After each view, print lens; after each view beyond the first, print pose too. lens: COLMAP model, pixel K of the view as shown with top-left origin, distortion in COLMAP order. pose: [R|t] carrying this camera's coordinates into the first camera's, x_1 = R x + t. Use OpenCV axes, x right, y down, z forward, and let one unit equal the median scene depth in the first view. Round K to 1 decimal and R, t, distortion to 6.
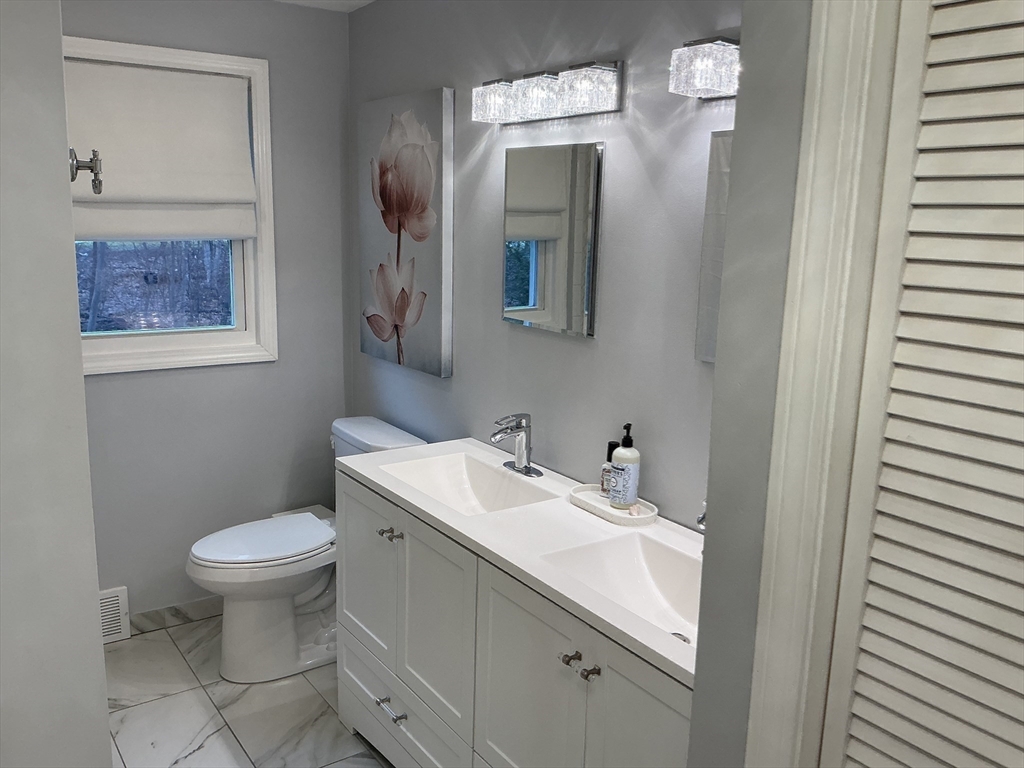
lens RADIAL K [[851.3, 0, 512.0], [0, 851.3, 384.0], [0, 0, 1]] dist [0.138869, -0.294937]
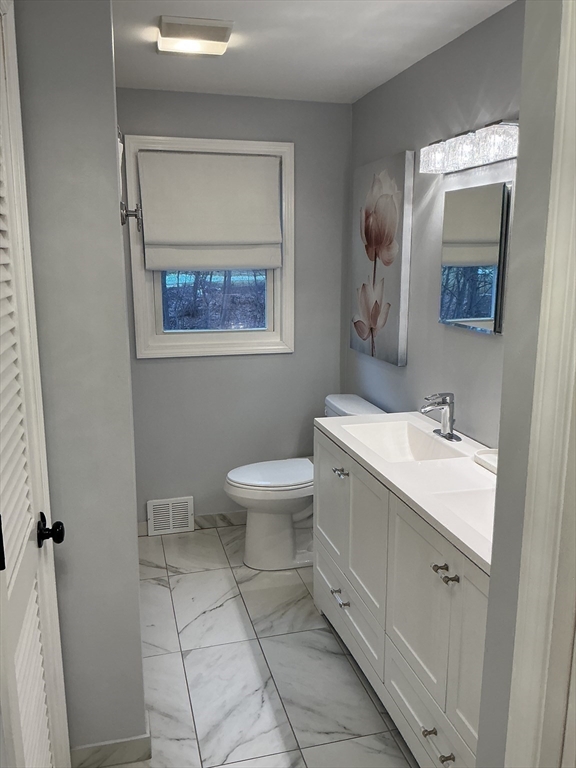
lens RADIAL K [[638.5, 0, 288.0], [0, 638.5, 384.0], [0, 0, 1]] dist [0.138869, -0.294937]
pose [[0.938467, 0.043830, -0.342578, 0.105686], [-0.044108, 0.999002, 0.006983, 0.022021], [0.342542, 0.008557, 0.939464, -0.014832]]
